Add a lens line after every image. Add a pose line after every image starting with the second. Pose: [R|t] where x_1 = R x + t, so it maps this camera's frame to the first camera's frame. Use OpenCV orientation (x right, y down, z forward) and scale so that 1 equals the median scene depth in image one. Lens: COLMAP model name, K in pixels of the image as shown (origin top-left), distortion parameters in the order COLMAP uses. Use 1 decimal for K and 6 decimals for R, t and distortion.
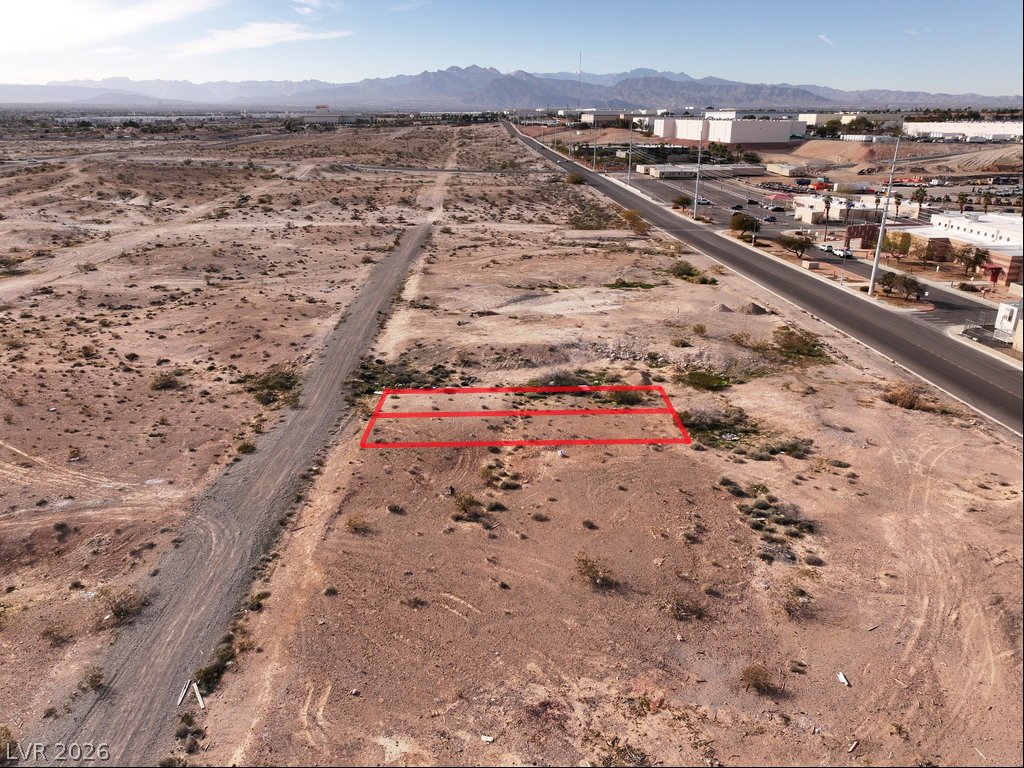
lens RADIAL K [[718.2, 0, 515.9], [0, 718.2, 379.2], [0, 0, 1]] dist [0.007213, 0.000112]
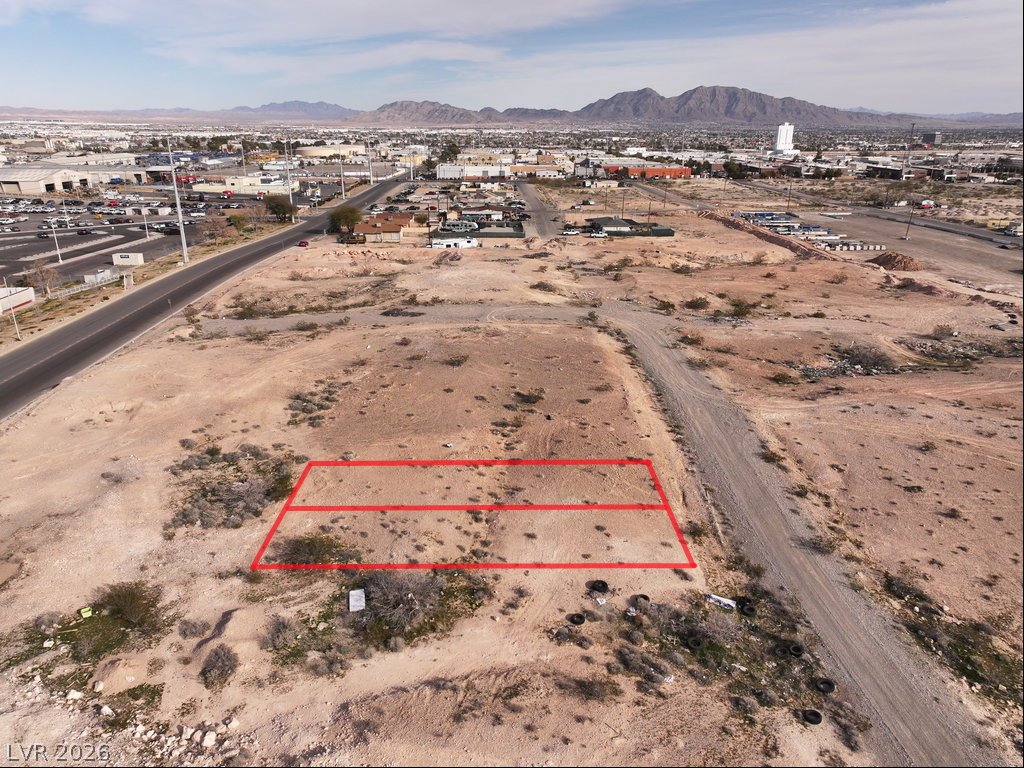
lens RADIAL K [[718.2, 0, 515.9], [0, 718.2, 379.2], [0, 0, 1]] dist [0.007213, 0.000112]
pose [[-0.999930, -0.003333, 0.011382, -0.031363], [0.004726, 0.768181, 0.640215, -0.449549], [-0.010877, 0.640224, -0.768112, 1.250731]]
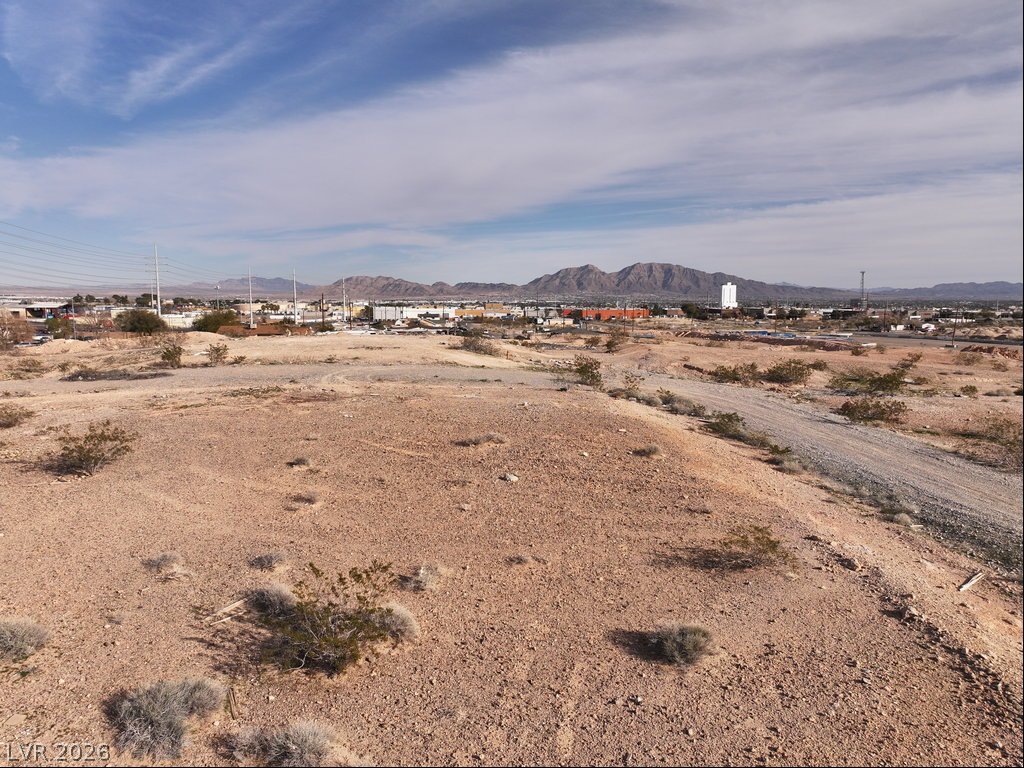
lens RADIAL K [[718.2, 0, 515.9], [0, 718.2, 379.2], [0, 0, 1]] dist [0.007213, 0.000112]
pose [[-0.998436, 0.010424, -0.054930, -0.068693], [-0.015397, 0.893218, 0.449361, 0.011077], [0.053749, 0.449504, -0.891660, 0.709512]]
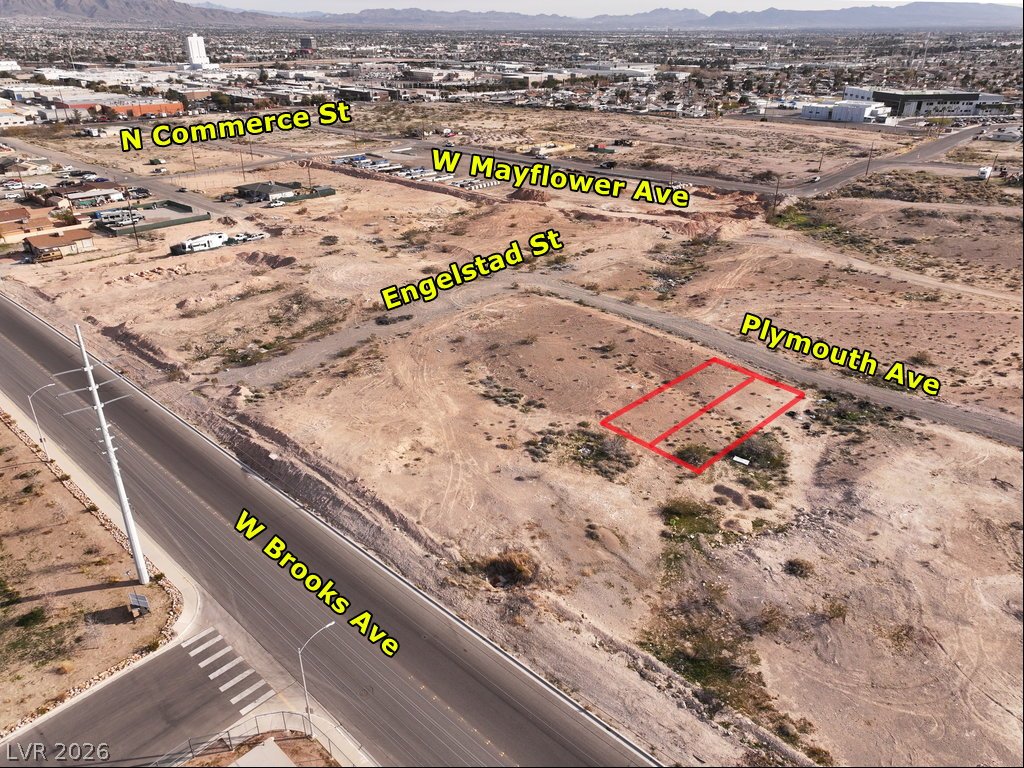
lens RADIAL K [[729.3, 0, 520.4], [0, 729.3, 384.6], [0, 0, 1]] dist [0.011932, 0.004602]
pose [[-0.716508, 0.305542, -0.627104, 0.928469], [-0.246857, 0.729744, 0.637601, -0.647631], [0.652439, 0.611652, -0.447442, 1.143431]]
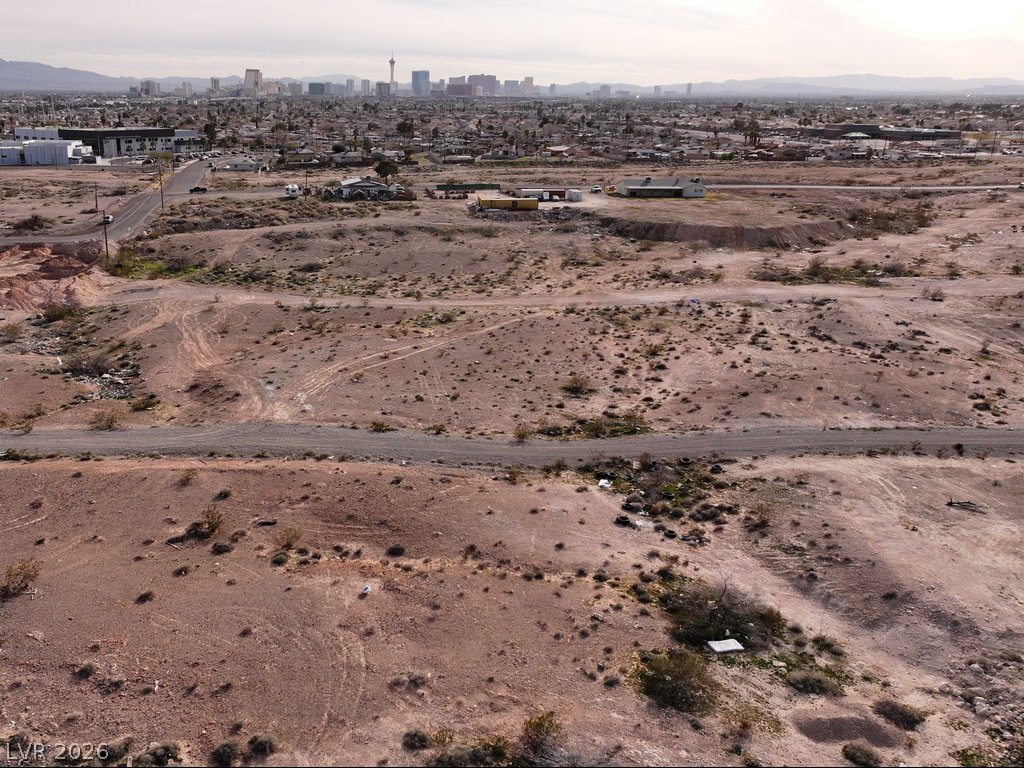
lens RADIAL K [[917.8, 0, 394.3], [0, 917.8, 384.6], [0, 0, 1]] dist [0.006961, 0.011405]
pose [[0.046497, 0.303396, -0.951729, 0.597149], [-0.355917, 0.895263, 0.268007, -0.223215], [0.933360, 0.326275, 0.149611, 0.605778]]
